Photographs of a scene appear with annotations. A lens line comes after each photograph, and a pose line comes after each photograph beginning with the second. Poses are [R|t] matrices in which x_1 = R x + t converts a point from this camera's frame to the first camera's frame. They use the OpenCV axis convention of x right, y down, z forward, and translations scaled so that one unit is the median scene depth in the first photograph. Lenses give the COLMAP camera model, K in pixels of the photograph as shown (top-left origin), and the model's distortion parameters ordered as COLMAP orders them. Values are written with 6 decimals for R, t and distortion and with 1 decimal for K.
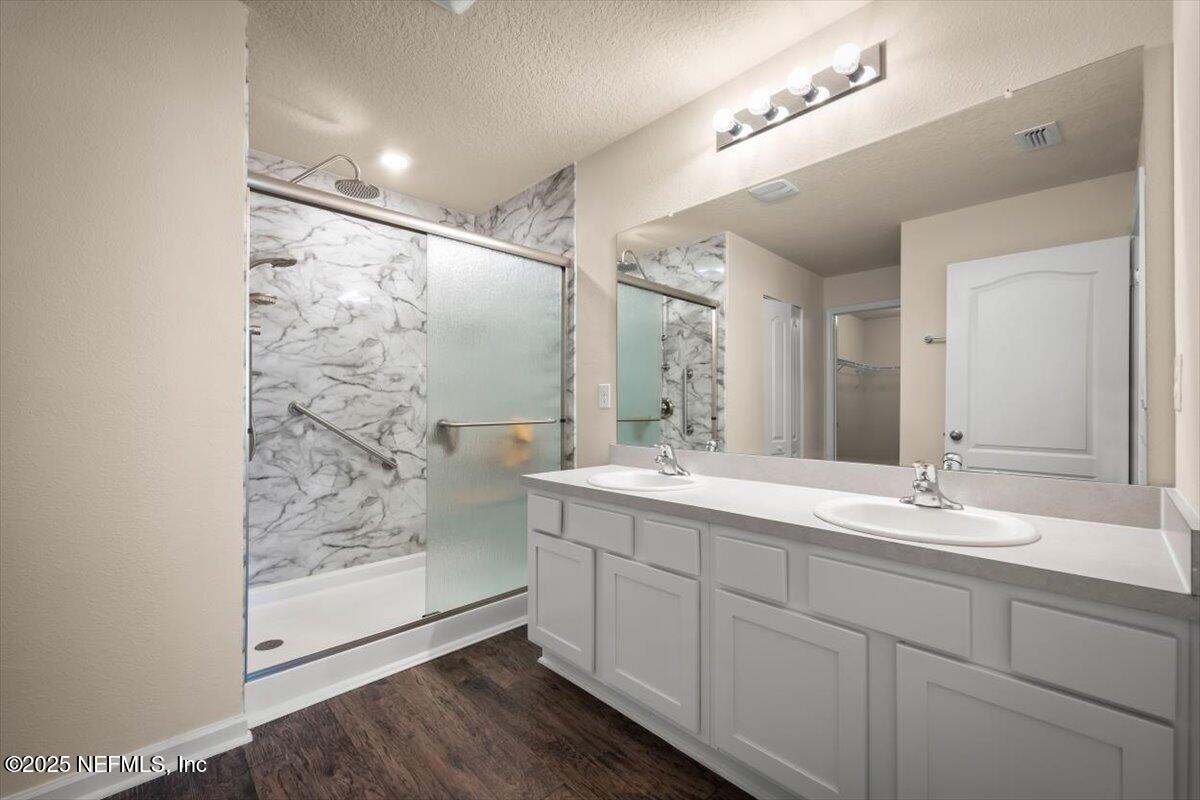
lens RADIAL K [[487.8, 0, 601.4], [0, 487.8, 402.5], [0, 0, 1]] dist [-0.000803, 0.000113]
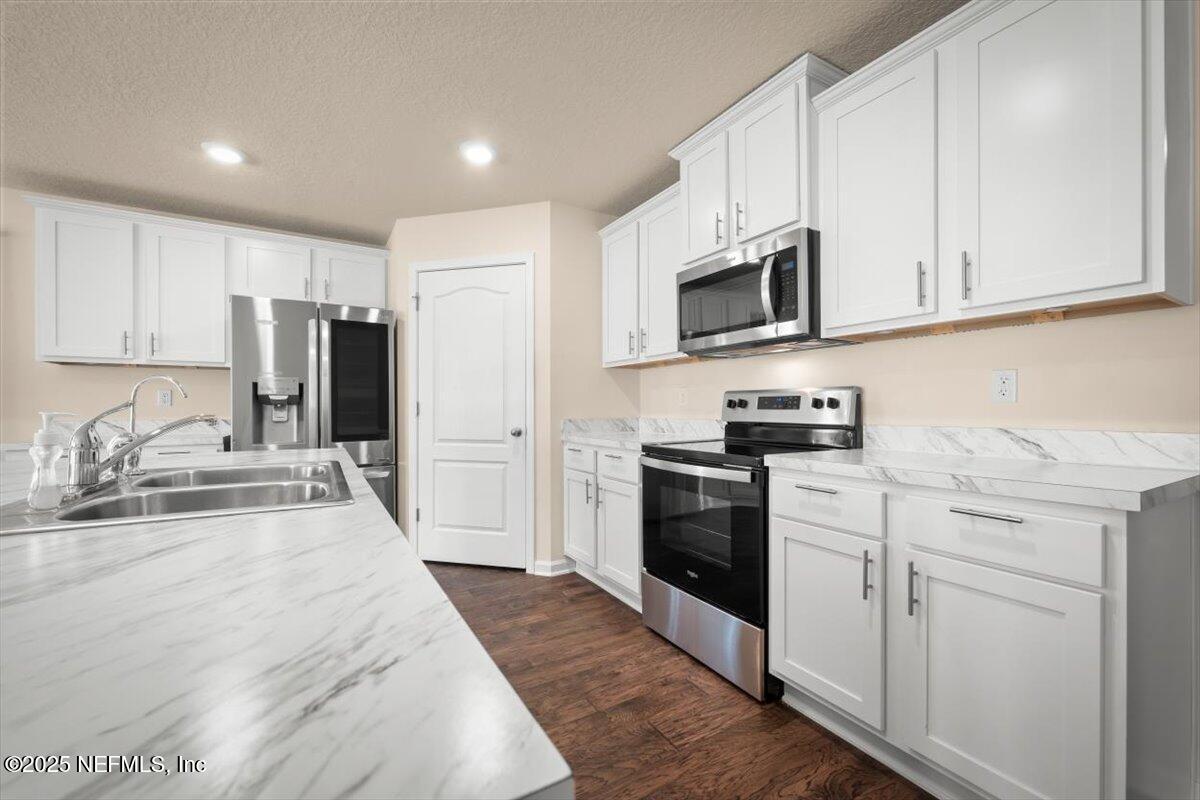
lens RADIAL K [[484.0, 0, 604.3], [0, 484.0, 407.5], [0, 0, 1]] dist [0.000979, 0.000450]
pose [[0.225501, -0.001976, 0.974241, -1.698516], [-0.000561, 0.999998, 0.002158, 0.016707], [-0.974243, -0.001033, 0.225499, 0.666480]]
